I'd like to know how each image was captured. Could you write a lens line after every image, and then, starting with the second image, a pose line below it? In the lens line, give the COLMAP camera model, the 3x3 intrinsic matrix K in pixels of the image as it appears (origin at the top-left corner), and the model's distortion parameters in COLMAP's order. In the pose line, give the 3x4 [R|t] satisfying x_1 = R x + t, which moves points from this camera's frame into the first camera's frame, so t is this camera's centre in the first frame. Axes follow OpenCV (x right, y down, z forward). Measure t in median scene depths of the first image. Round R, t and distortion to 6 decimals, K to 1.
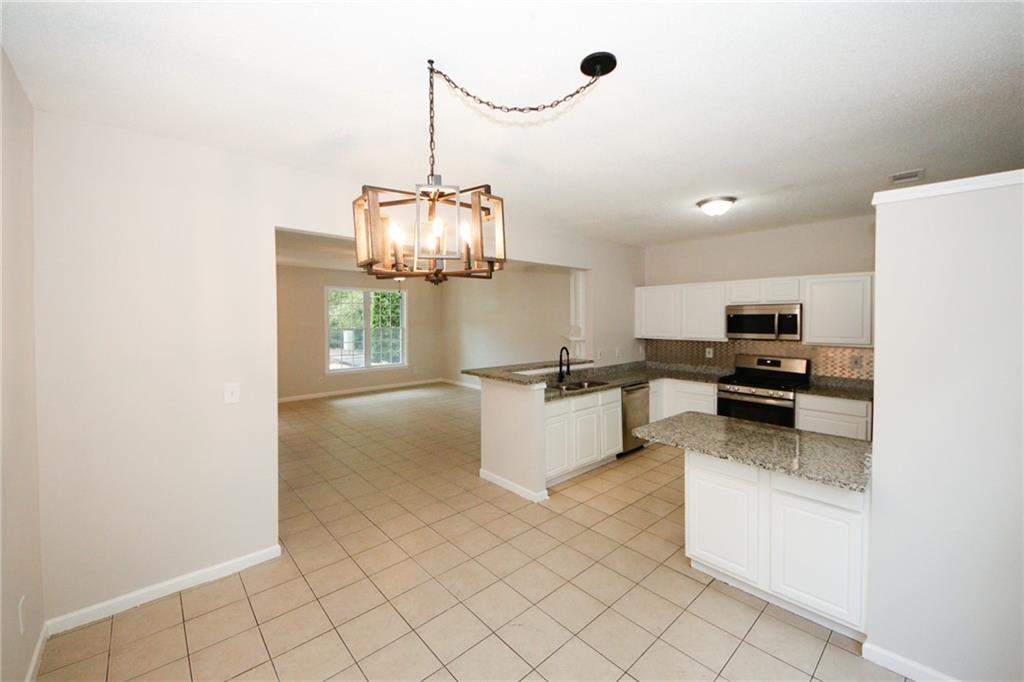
lens RADIAL K [[401.5, 0, 513.9], [0, 401.5, 325.6], [0, 0, 1]] dist [0.014028, -0.012144]
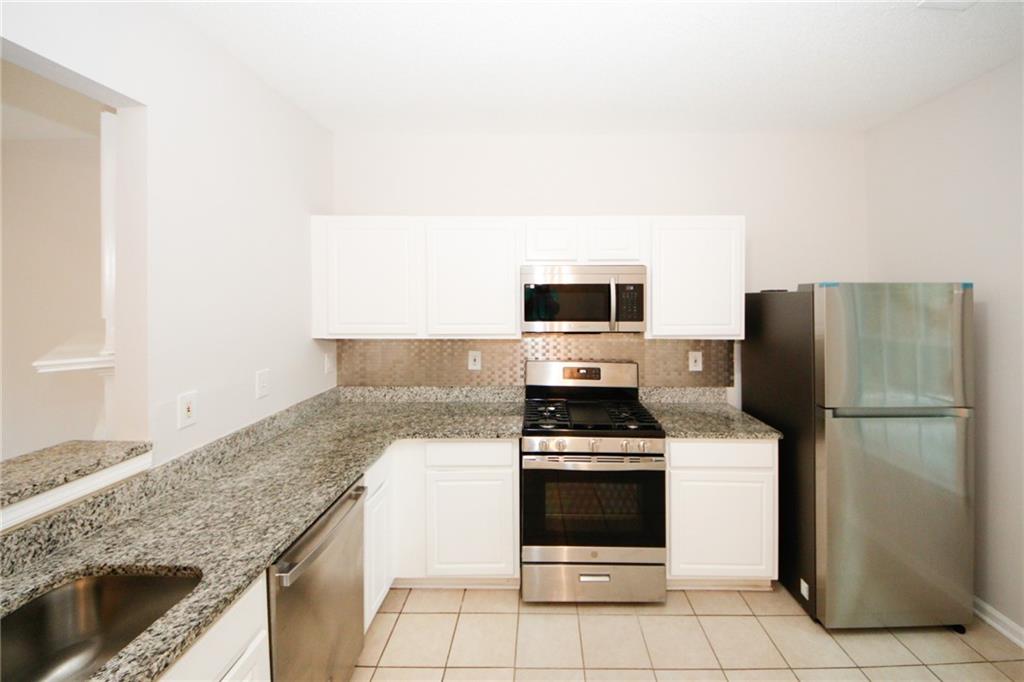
lens RADIAL K [[401.5, 0, 537.5], [0, 401.5, 306.9], [0, 0, 1]] dist [0.014028, -0.012144]
pose [[0.683416, -0.020304, 0.729747, 0.192266], [0.012287, 0.999791, 0.016311, -0.007527], [-0.729926, -0.002181, 0.683523, 0.662831]]
